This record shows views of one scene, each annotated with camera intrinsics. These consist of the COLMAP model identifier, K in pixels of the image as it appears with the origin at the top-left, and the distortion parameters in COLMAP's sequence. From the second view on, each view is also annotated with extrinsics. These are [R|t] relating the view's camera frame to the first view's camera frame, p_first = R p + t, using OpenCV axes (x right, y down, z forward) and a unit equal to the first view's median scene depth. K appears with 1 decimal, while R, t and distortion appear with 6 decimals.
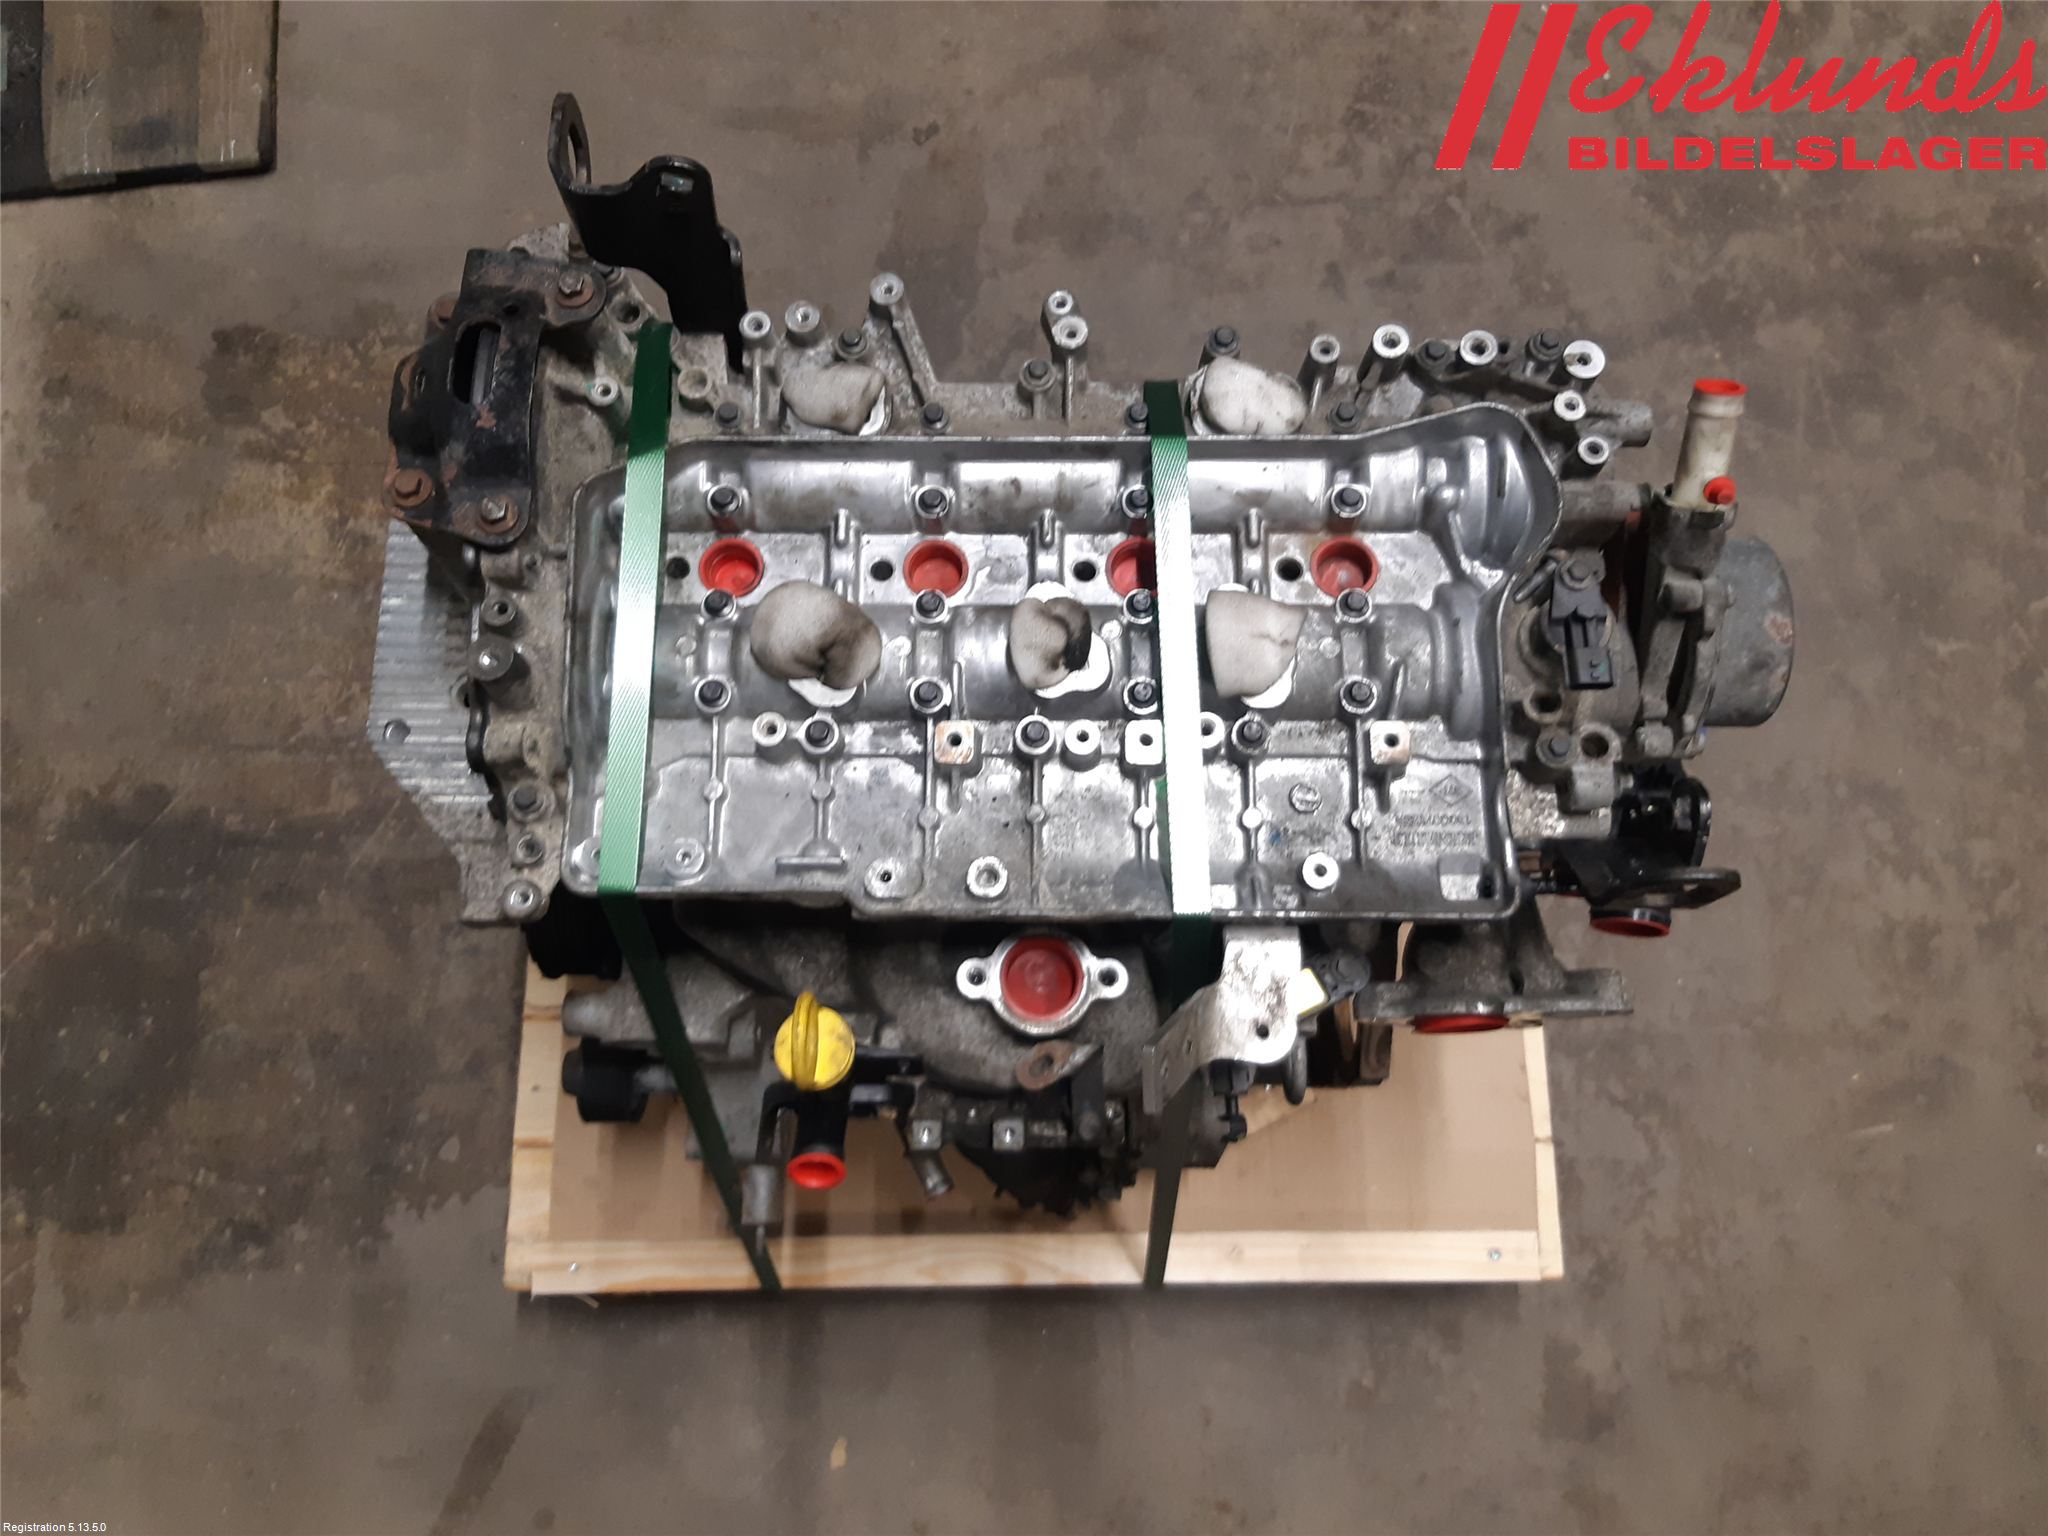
lens RADIAL K [[1668.2, 0, 1019.1], [0, 1668.2, 759.5], [0, 0, 1]] dist [0.039307, -0.101744]
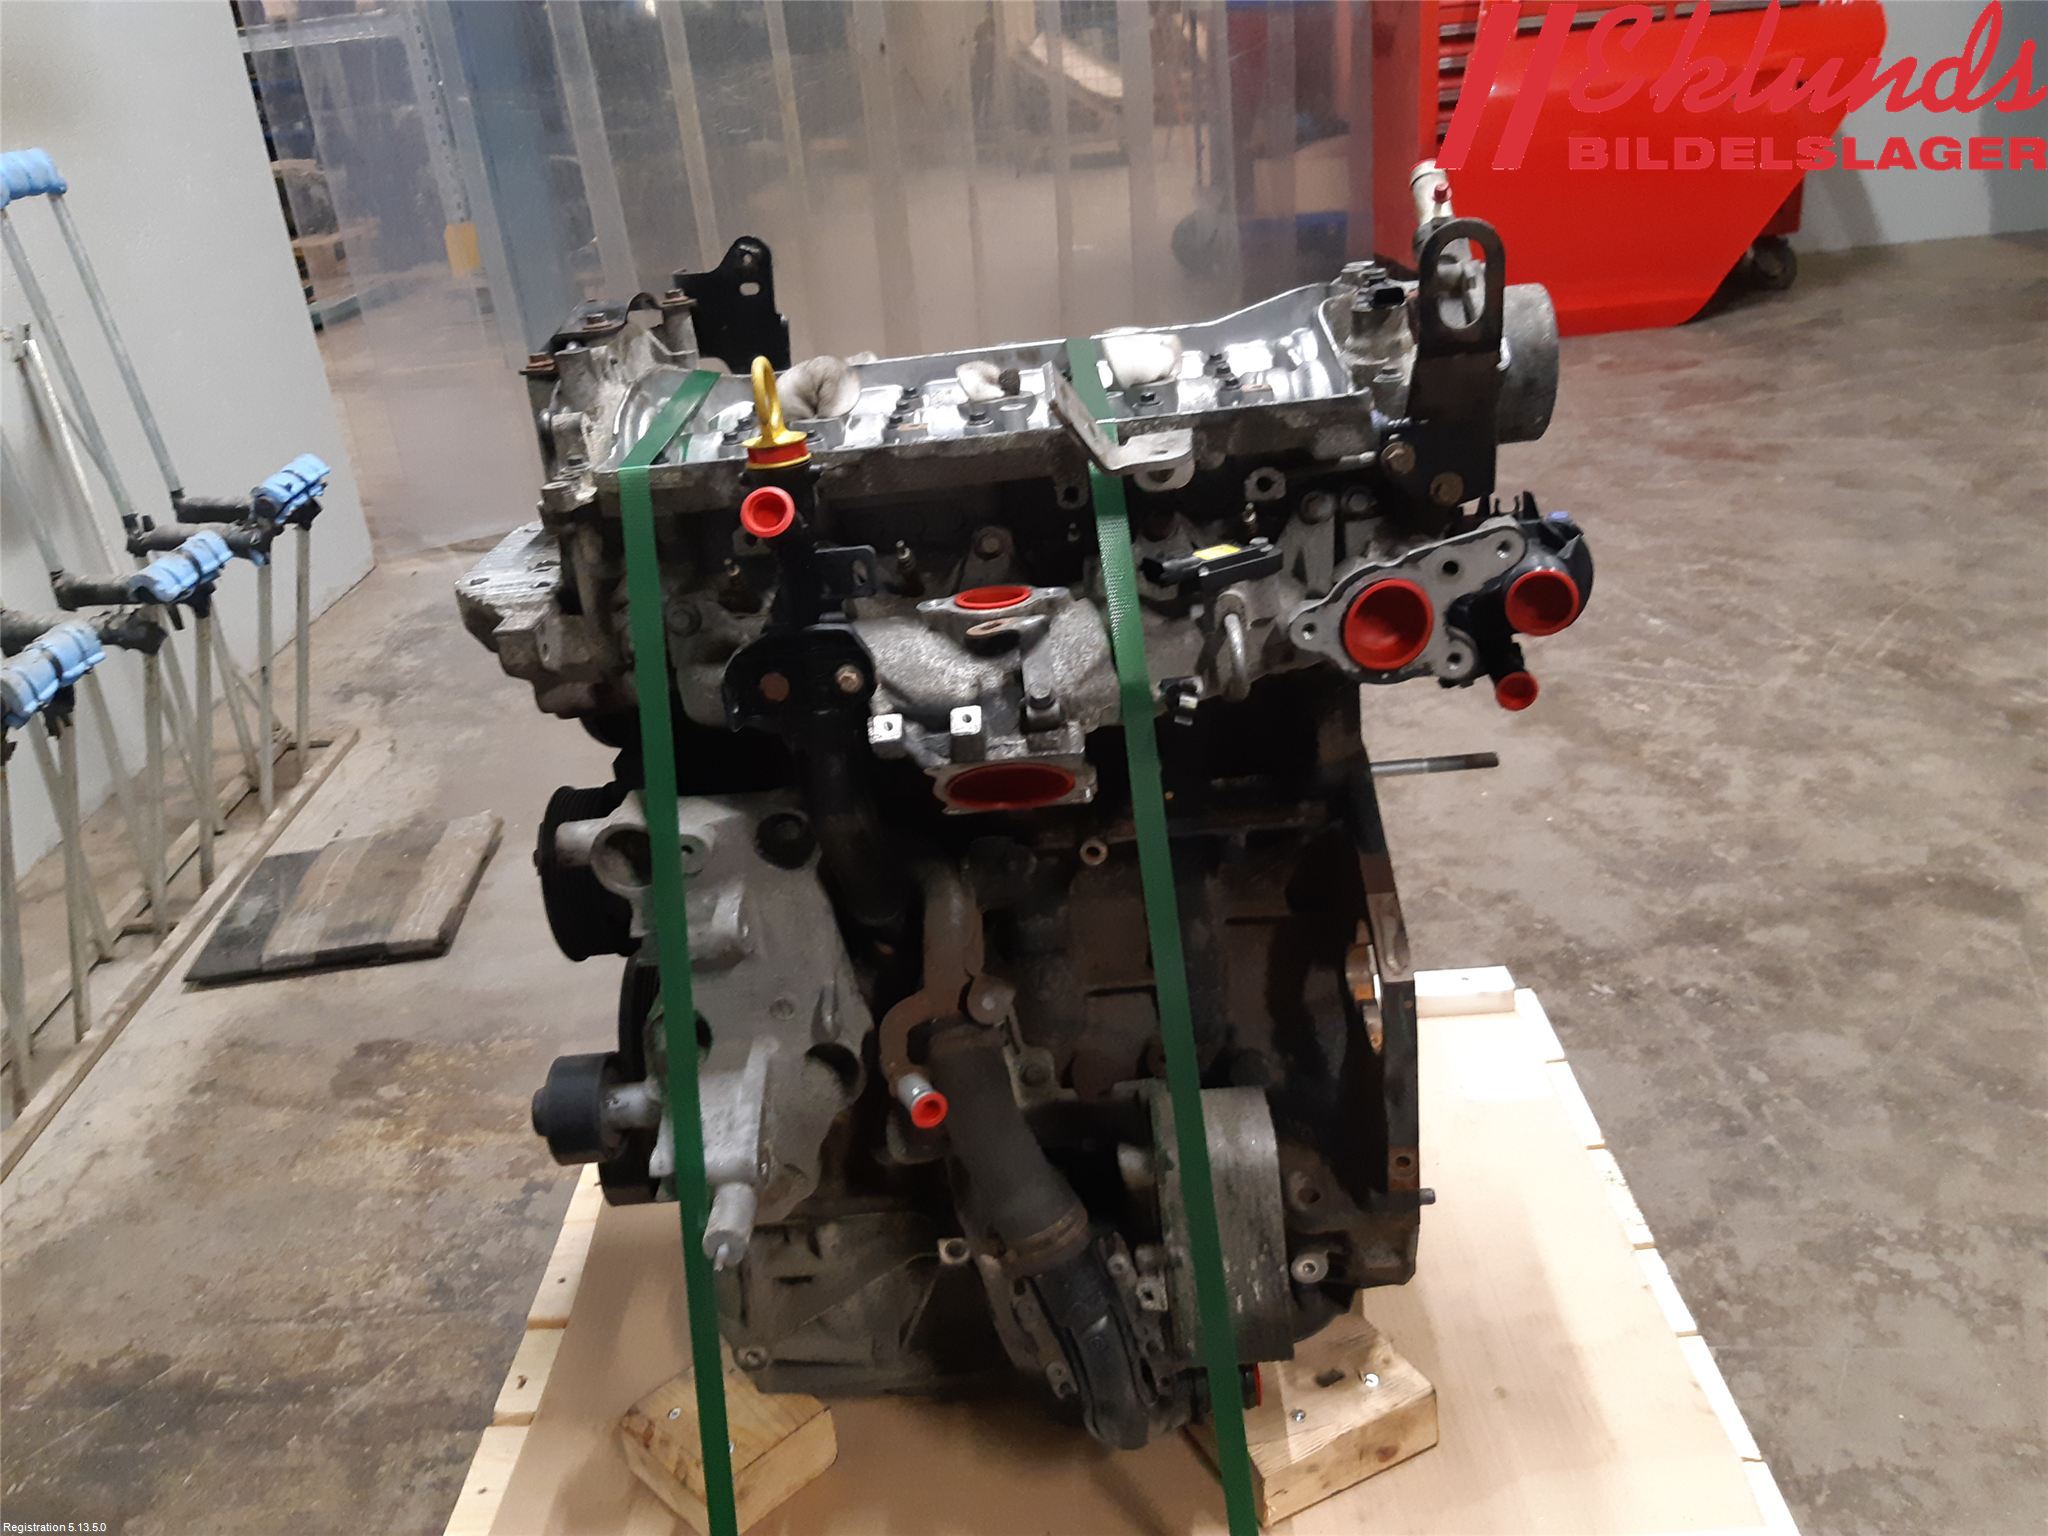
lens RADIAL K [[1668.2, 0, 1010.5], [0, 1668.2, 753.5], [0, 0, 1]] dist [0.039307, -0.101744]
pose [[0.994823, -0.084408, -0.056582, 0.039943], [0.005959, 0.604313, -0.796724, 0.543363], [0.101443, 0.792263, 0.601688, 0.211392]]
